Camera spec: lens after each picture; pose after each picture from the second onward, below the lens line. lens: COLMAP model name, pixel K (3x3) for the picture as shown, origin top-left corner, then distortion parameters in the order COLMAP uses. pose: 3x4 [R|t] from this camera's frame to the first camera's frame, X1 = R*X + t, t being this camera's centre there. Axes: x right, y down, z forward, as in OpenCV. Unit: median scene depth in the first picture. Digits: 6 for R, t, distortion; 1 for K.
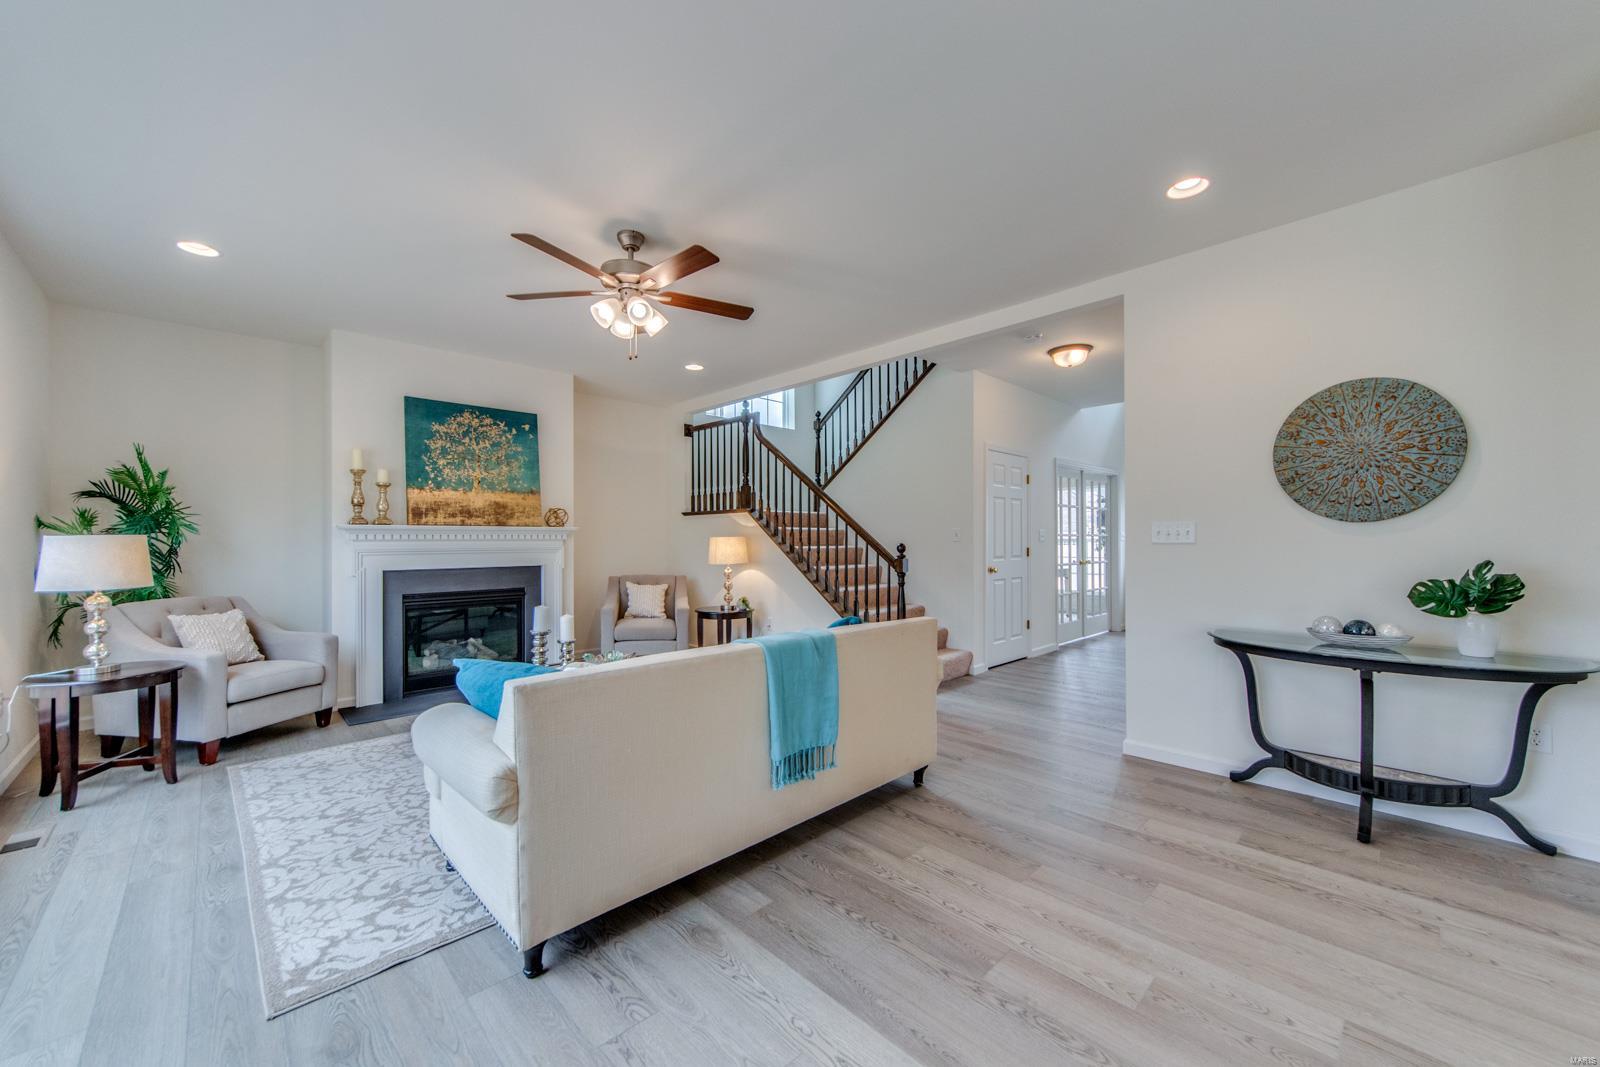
lens RADIAL K [[607.1, 0, 786.7], [0, 607.1, 536.7], [0, 0, 1]] dist [0.001958, -0.000183]
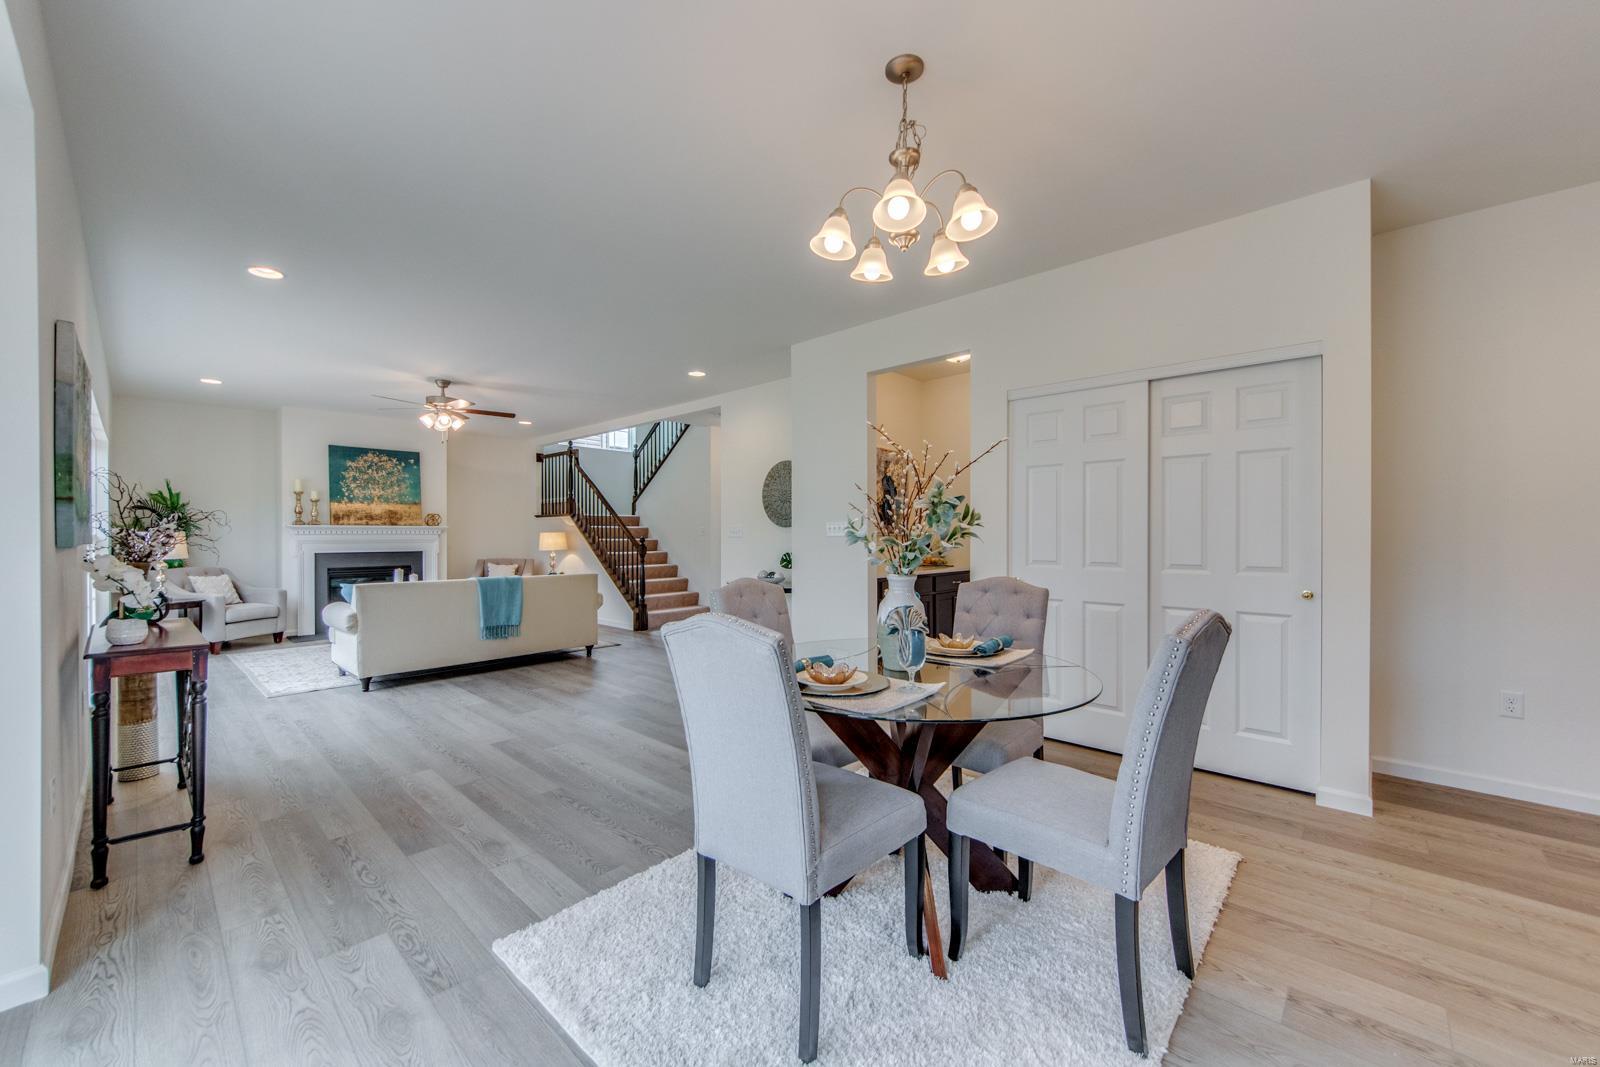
lens RADIAL K [[648.9, 0, 810.5], [0, 648.9, 534.5], [0, 0, 1]] dist [-0.003011, 0.001235]
pose [[0.998372, 0.003166, 0.056949, 0.543718], [-0.003461, 0.999981, 0.005080, -0.006830], [-0.056932, -0.005269, 0.998364, -0.780971]]
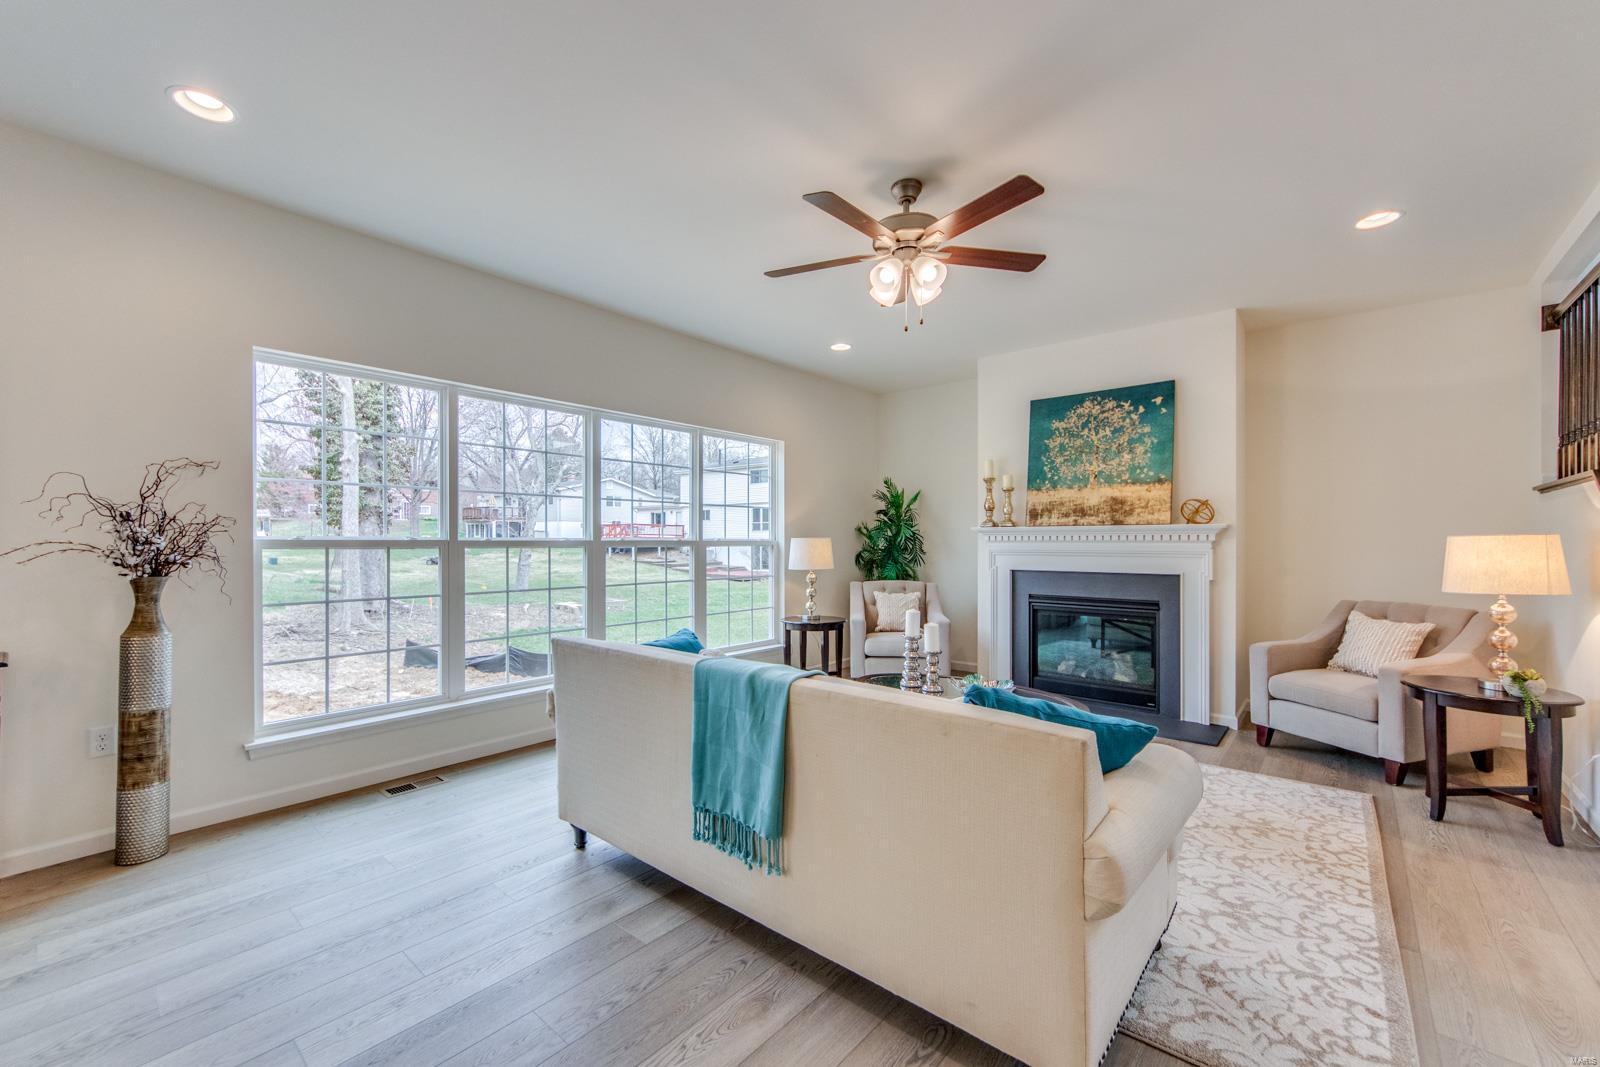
lens RADIAL K [[648.9, 0, 798.9], [0, 648.9, 545.3], [0, 0, 1]] dist [-0.003011, 0.001235]
pose [[0.108992, 0.011003, -0.993982, 0.412386], [0.005128, 0.999919, 0.011631, -0.002200], [0.994029, -0.006365, 0.108927, 0.484749]]
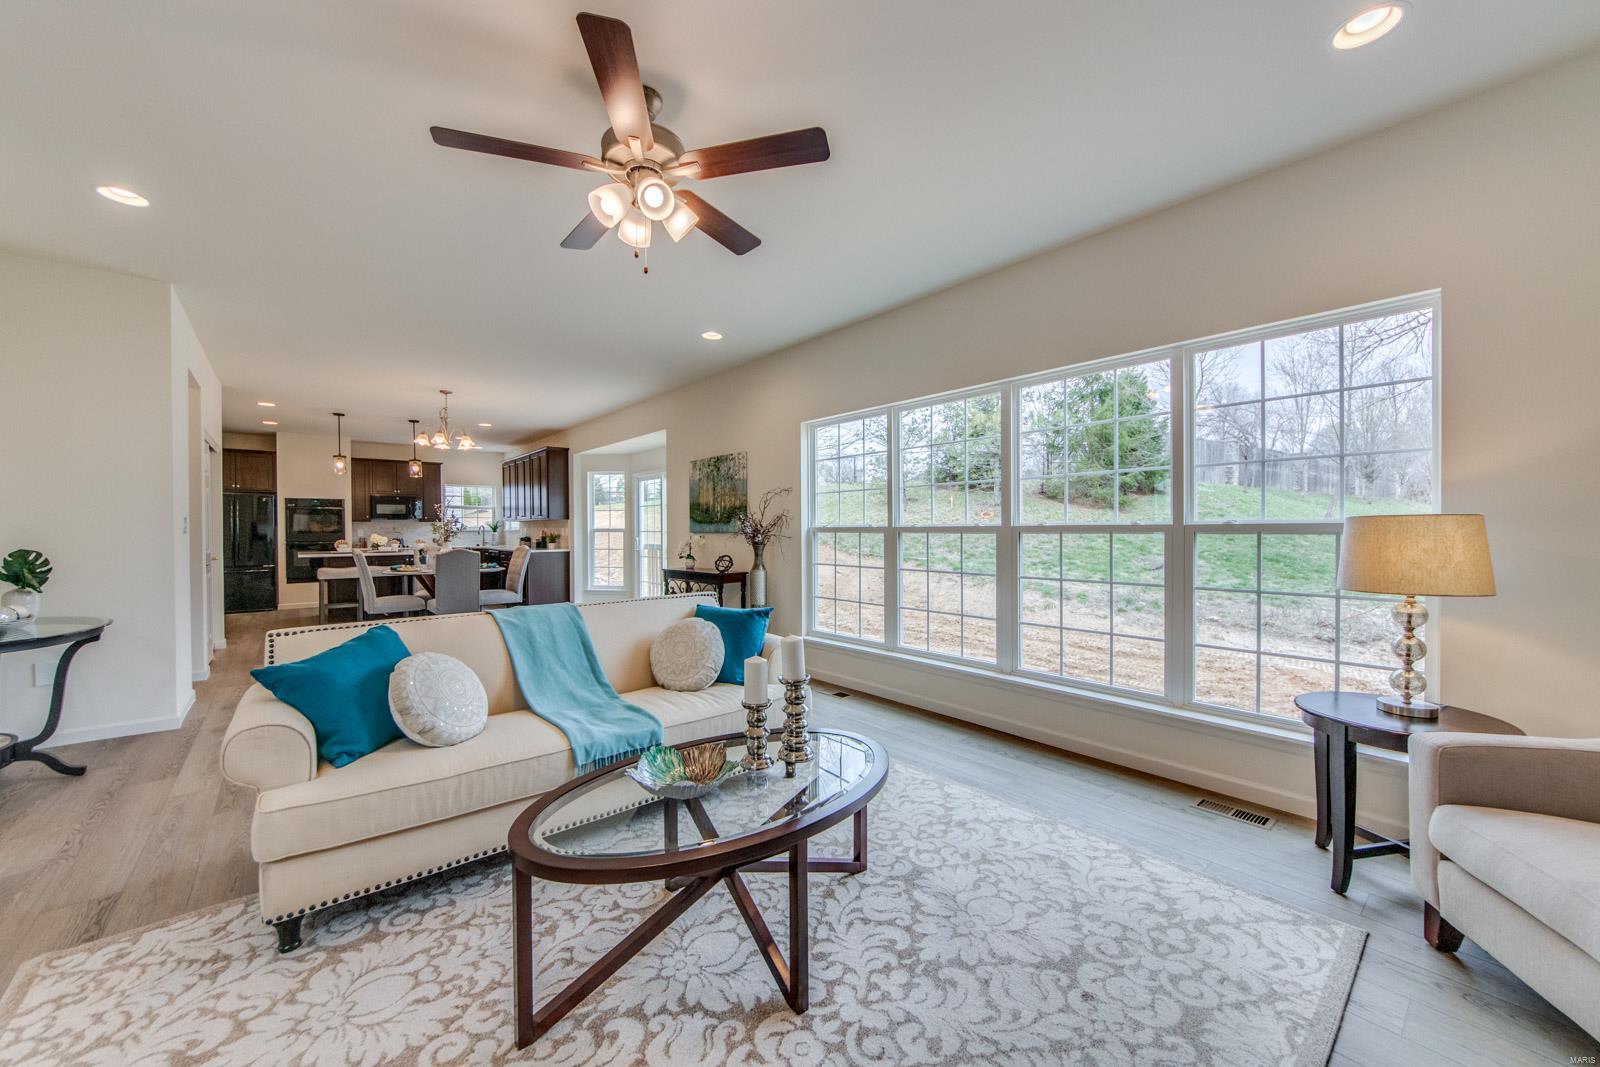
lens RADIAL K [[648.9, 0, 804.7], [0, 648.9, 529.7], [0, 0, 1]] dist [-0.003011, 0.001235]
pose [[-0.996136, 0.005462, 0.087654, -0.325092], [0.004254, 0.999893, -0.013963, 0.015709], [-0.087721, -0.013536, -0.996053, 1.124649]]
